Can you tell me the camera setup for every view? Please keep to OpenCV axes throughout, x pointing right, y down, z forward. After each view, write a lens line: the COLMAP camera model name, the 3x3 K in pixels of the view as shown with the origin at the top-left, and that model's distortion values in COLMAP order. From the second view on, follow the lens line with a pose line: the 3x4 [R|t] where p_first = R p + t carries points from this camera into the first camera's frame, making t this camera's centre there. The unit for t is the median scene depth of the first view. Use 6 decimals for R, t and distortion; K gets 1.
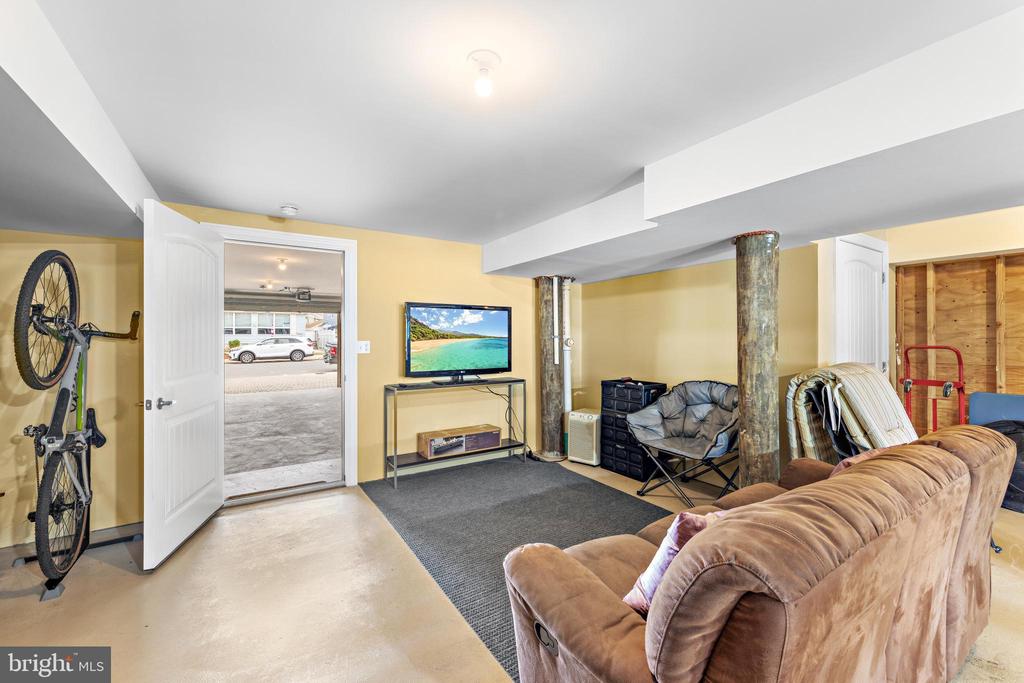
lens RADIAL K [[415.4, 0, 512.0], [0, 415.4, 341.5], [0, 0, 1]] dist [0.001448, 0.000085]
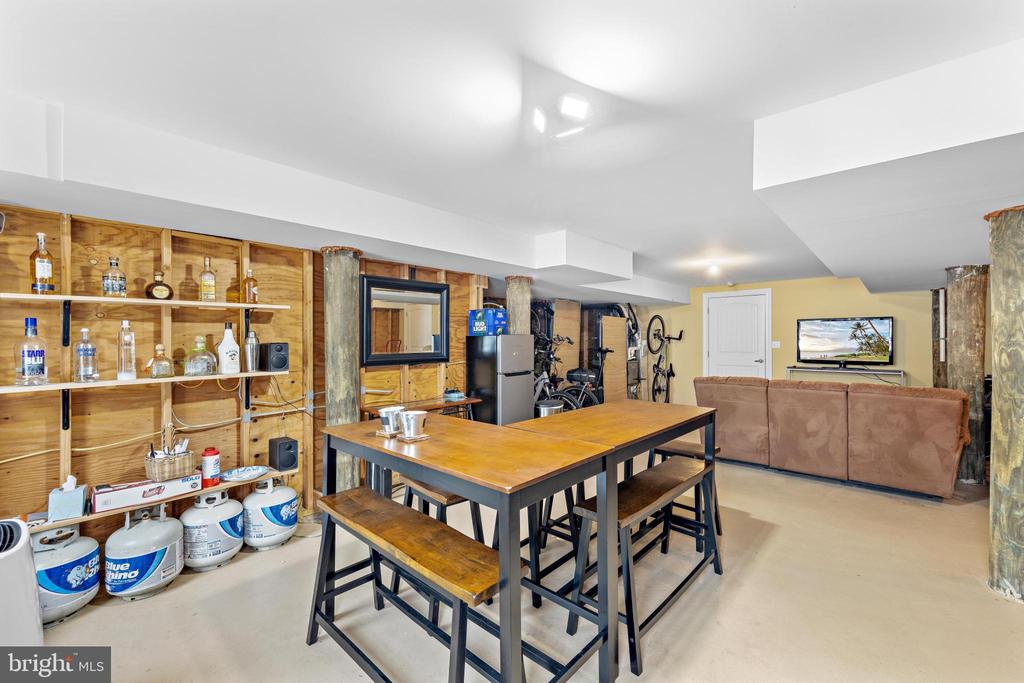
lens RADIAL K [[415.4, 0, 512.0], [0, 415.4, 341.5], [0, 0, 1]] dist [0.001448, 0.000085]
pose [[0.241051, 0.004523, -0.970502, 1.646816], [-0.008894, 0.999957, 0.002451, 0.007615], [0.970472, 0.008040, 0.241081, -0.851037]]
